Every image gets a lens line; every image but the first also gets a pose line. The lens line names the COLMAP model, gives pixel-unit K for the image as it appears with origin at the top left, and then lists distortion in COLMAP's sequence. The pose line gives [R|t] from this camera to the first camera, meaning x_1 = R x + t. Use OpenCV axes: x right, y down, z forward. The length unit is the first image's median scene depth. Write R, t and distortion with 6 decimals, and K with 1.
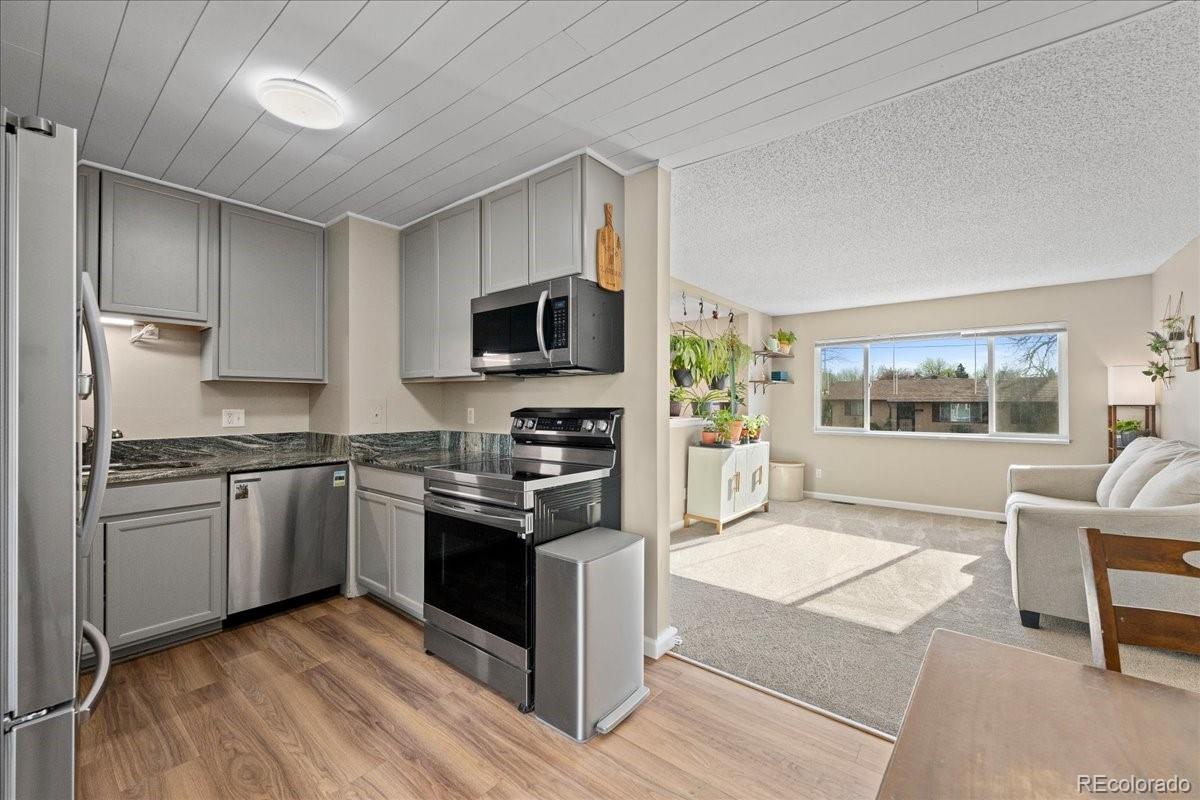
lens RADIAL K [[491.8, 0, 599.5], [0, 491.8, 399.5], [0, 0, 1]] dist [-0.001021, 0.000003]
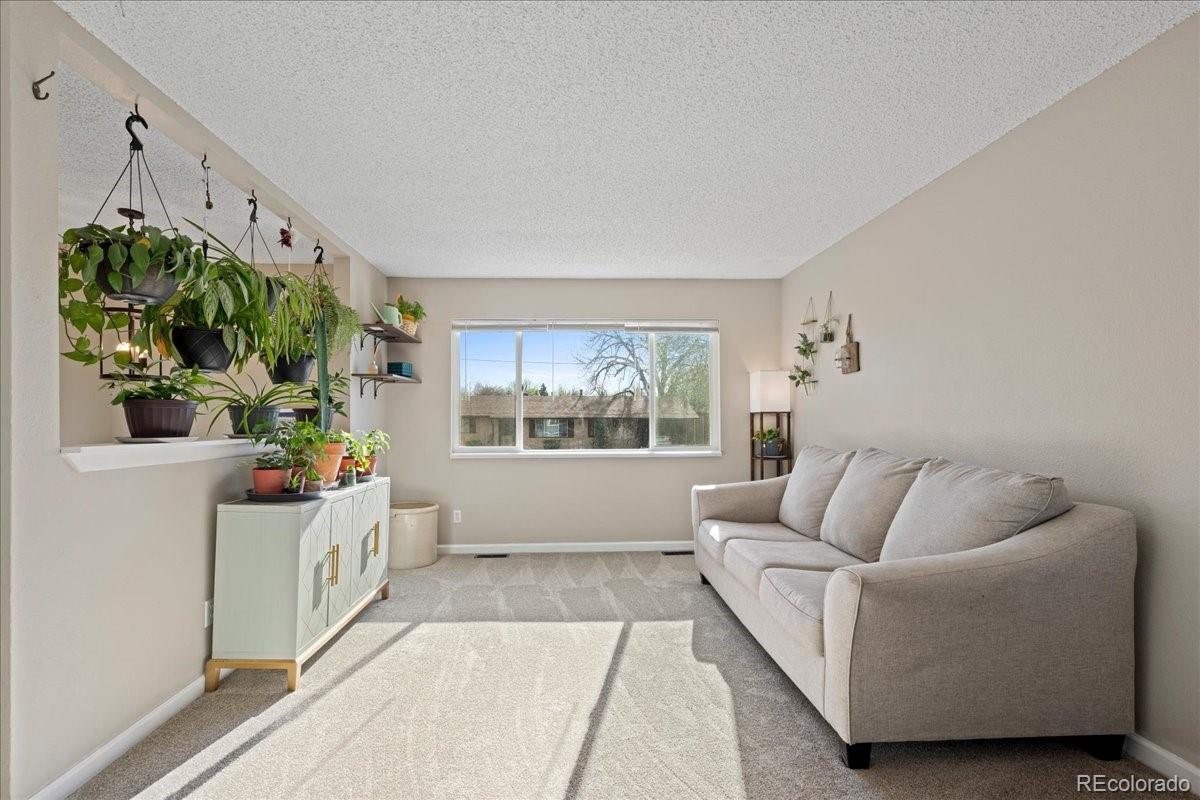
lens RADIAL K [[536.4, 0, 585.1], [0, 536.4, 415.9], [0, 0, 1]] dist [-0.004780, -0.000157]
pose [[0.745899, -0.000499, 0.666059, 0.103424], [0.002791, 0.999993, -0.002376, 0.017445], [-0.666054, 0.003631, 0.745895, 0.404263]]
